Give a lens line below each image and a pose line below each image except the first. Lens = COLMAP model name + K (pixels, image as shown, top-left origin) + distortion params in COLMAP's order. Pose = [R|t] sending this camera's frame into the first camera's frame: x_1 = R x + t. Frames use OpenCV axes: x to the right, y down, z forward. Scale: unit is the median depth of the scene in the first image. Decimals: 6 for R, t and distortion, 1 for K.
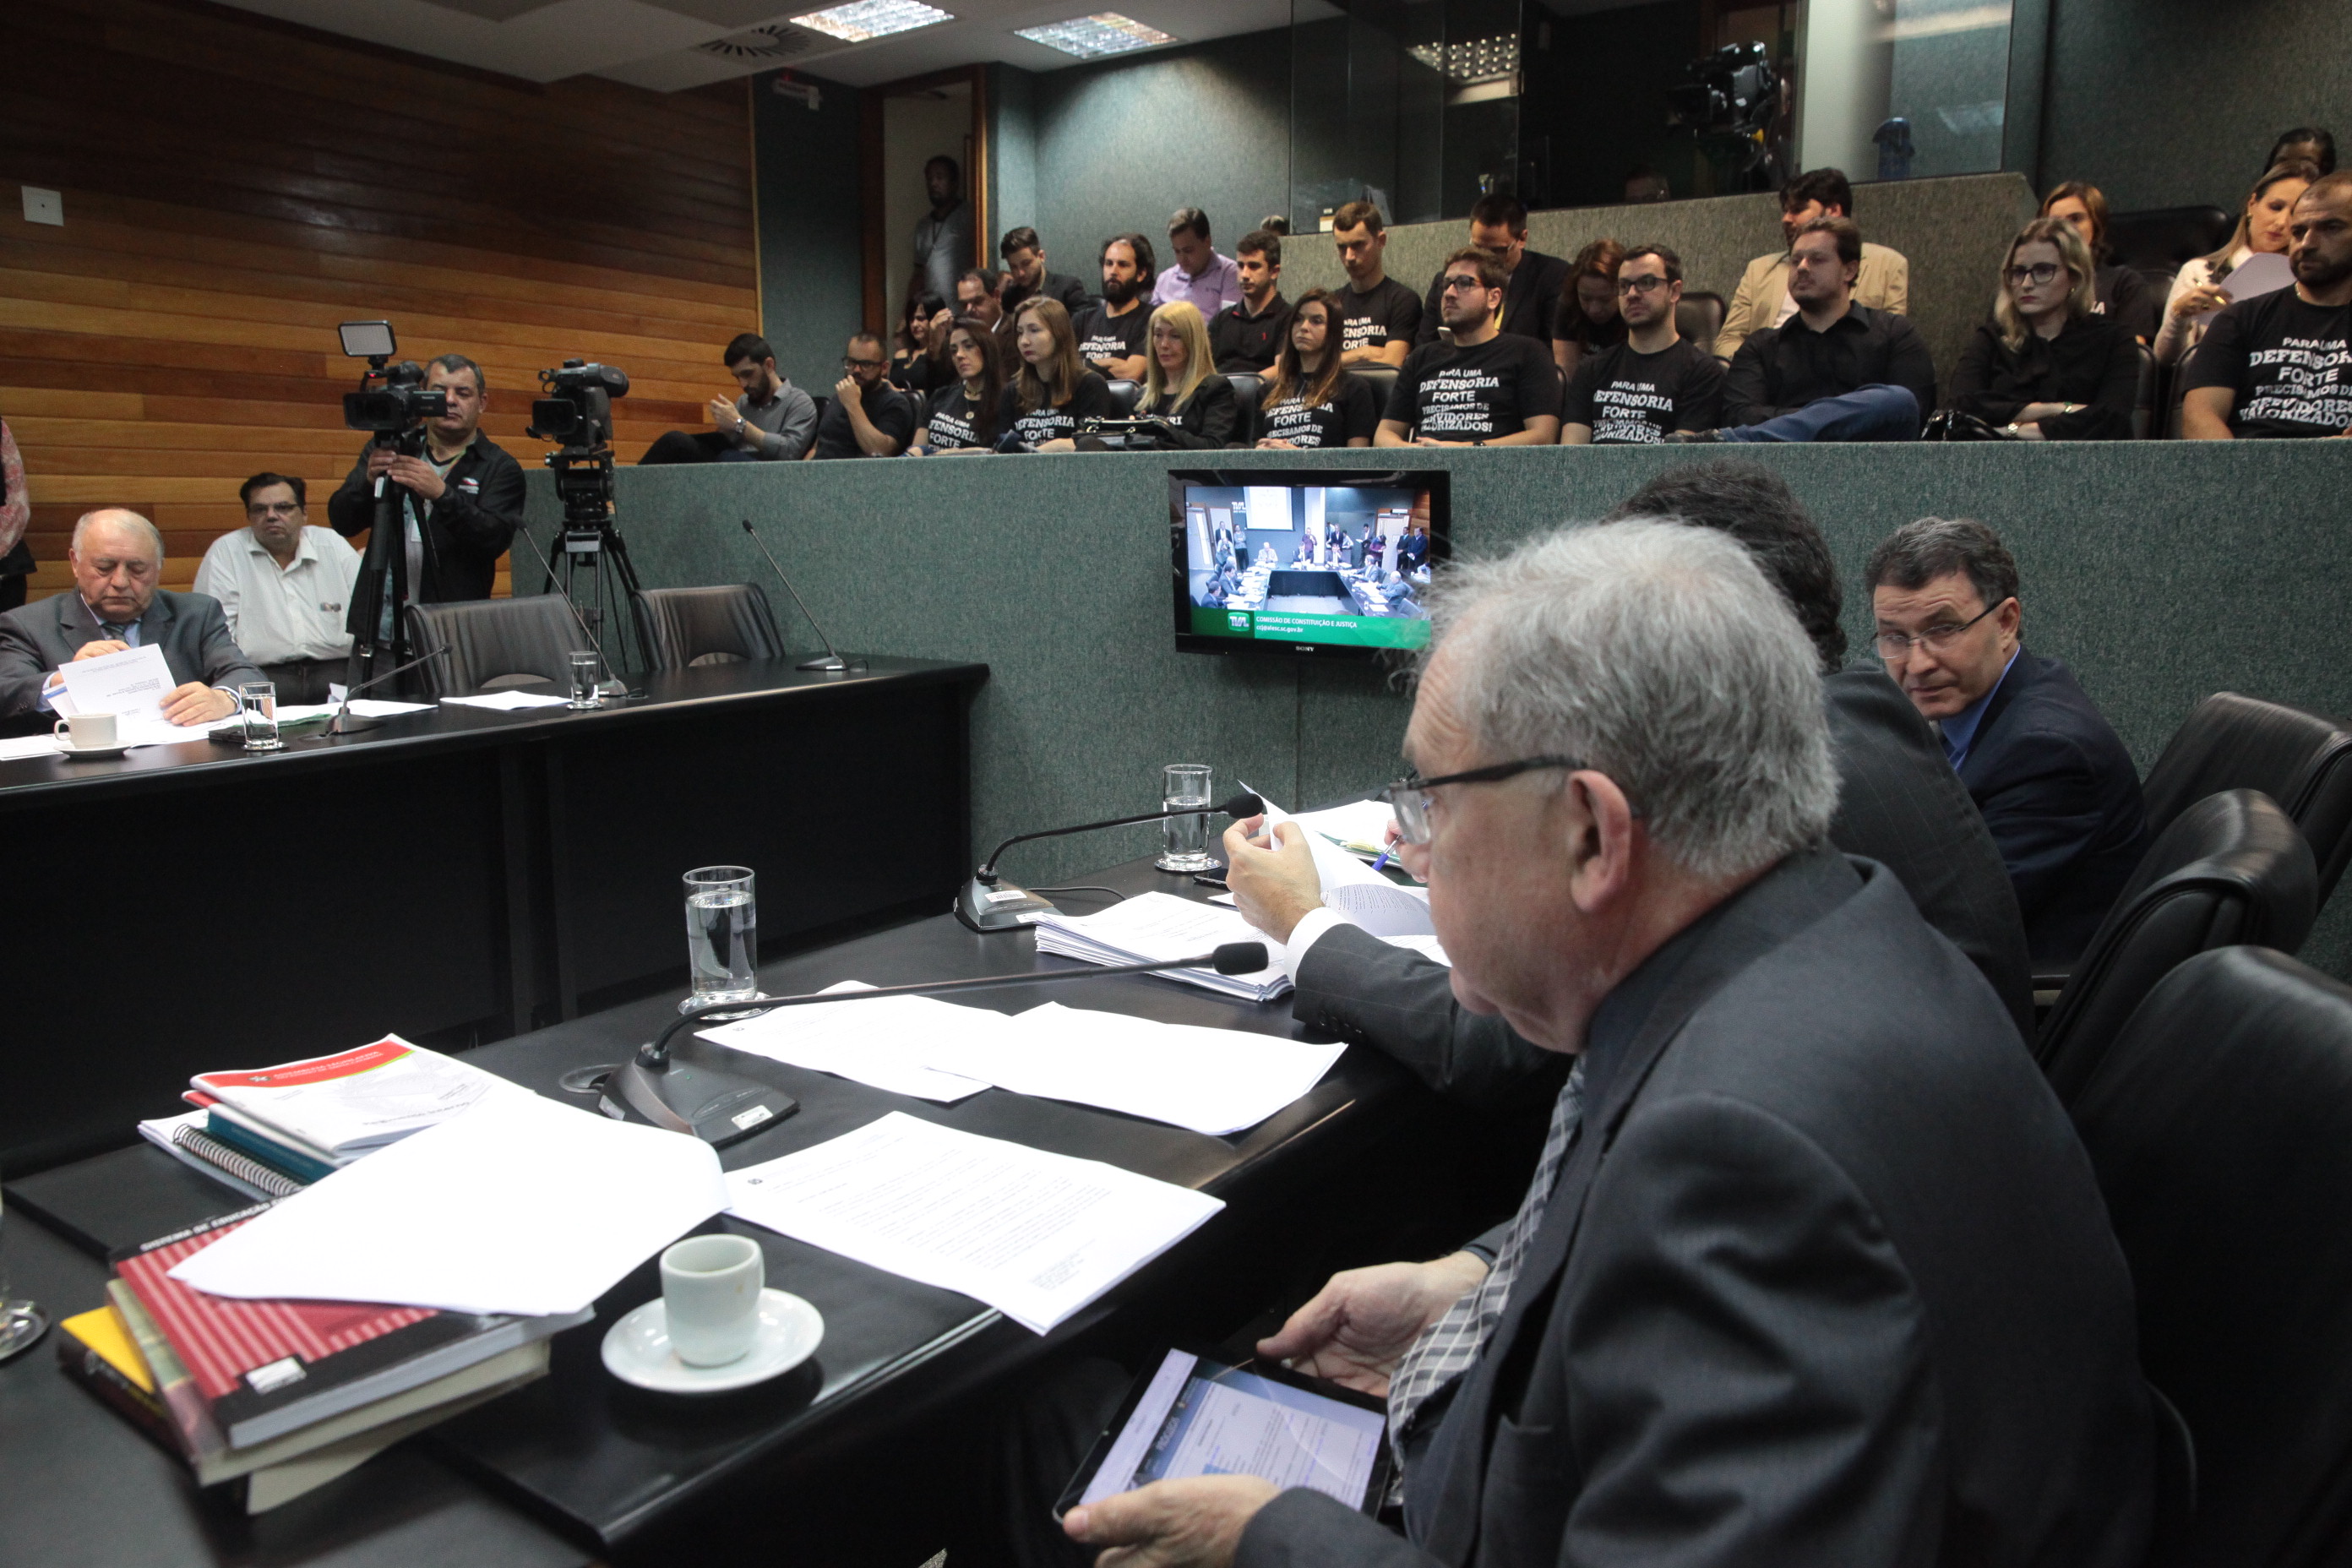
lens RADIAL K [[1567.4, 0, 1159.8], [0, 1567.4, 841.3], [0, 0, 1]] dist [-0.081474, 0.034433]
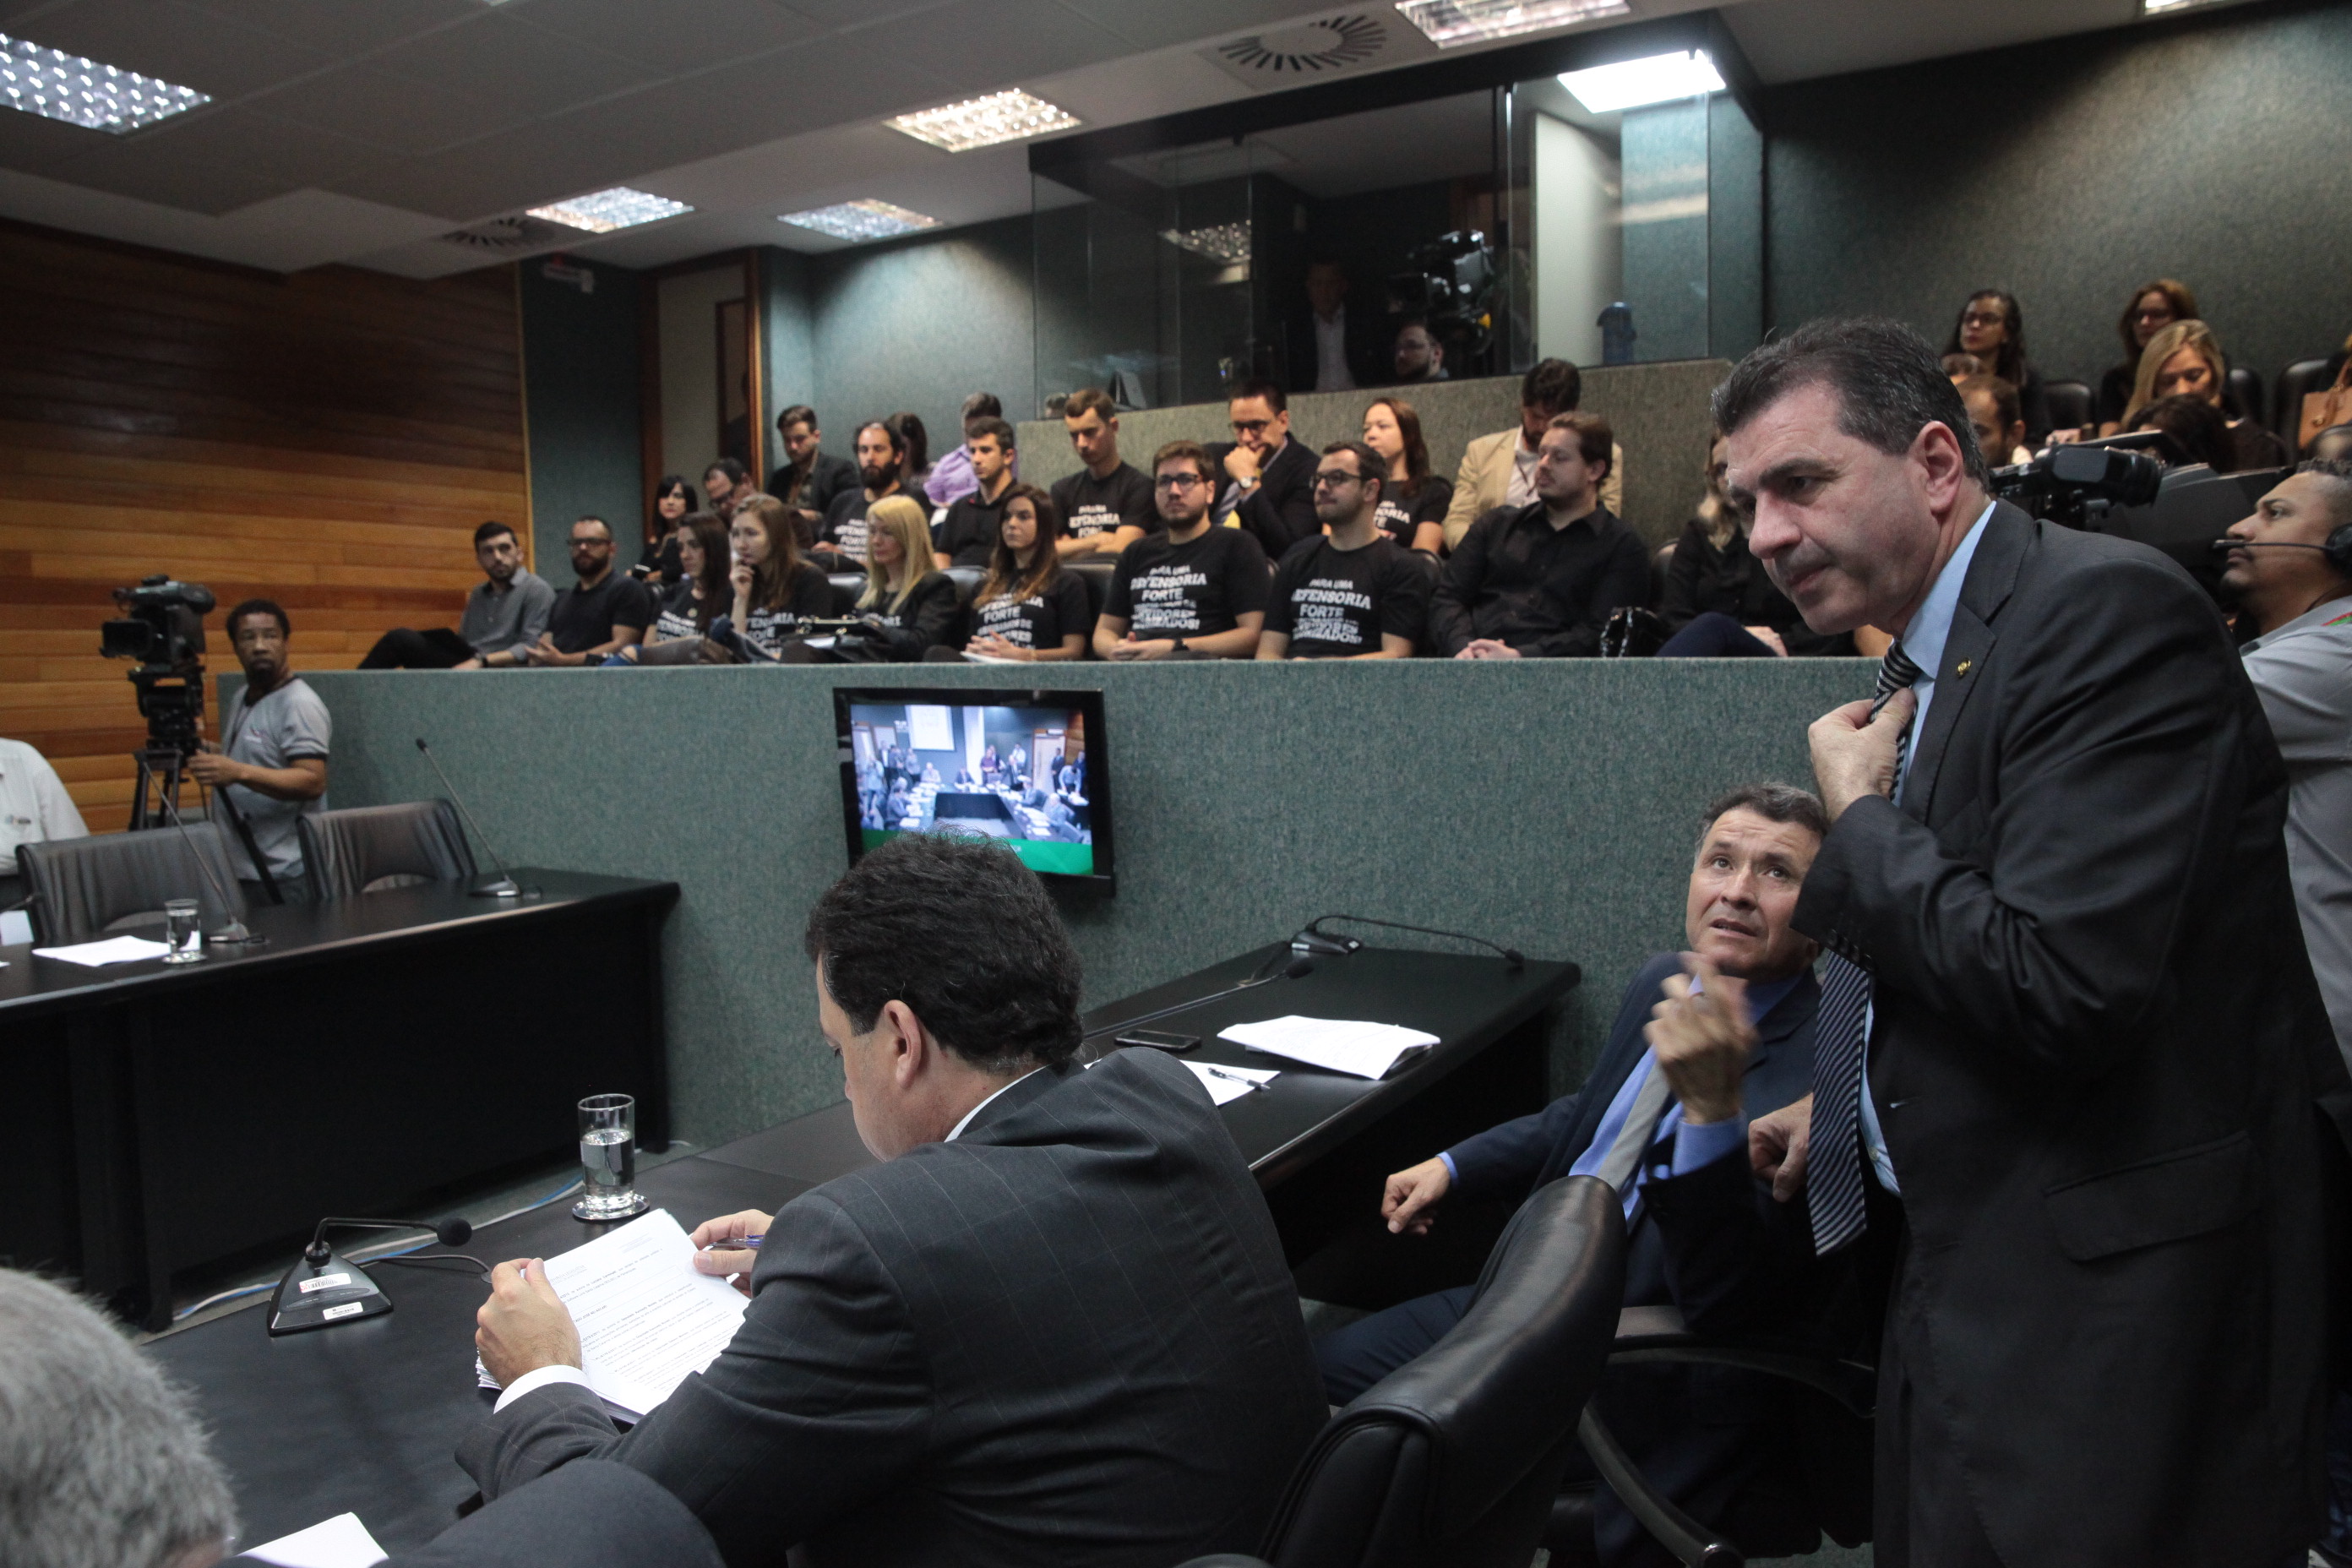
lens RADIAL K [[1567.4, 0, 1170.0], [0, 1567.4, 829.1], [0, 0, 1]] dist [-0.081474, 0.034433]
pose [[0.997460, -0.025663, 0.066442, 0.120967], [0.031648, 0.995379, -0.090660, -0.048455], [-0.063809, 0.092533, 0.993663, 0.036762]]
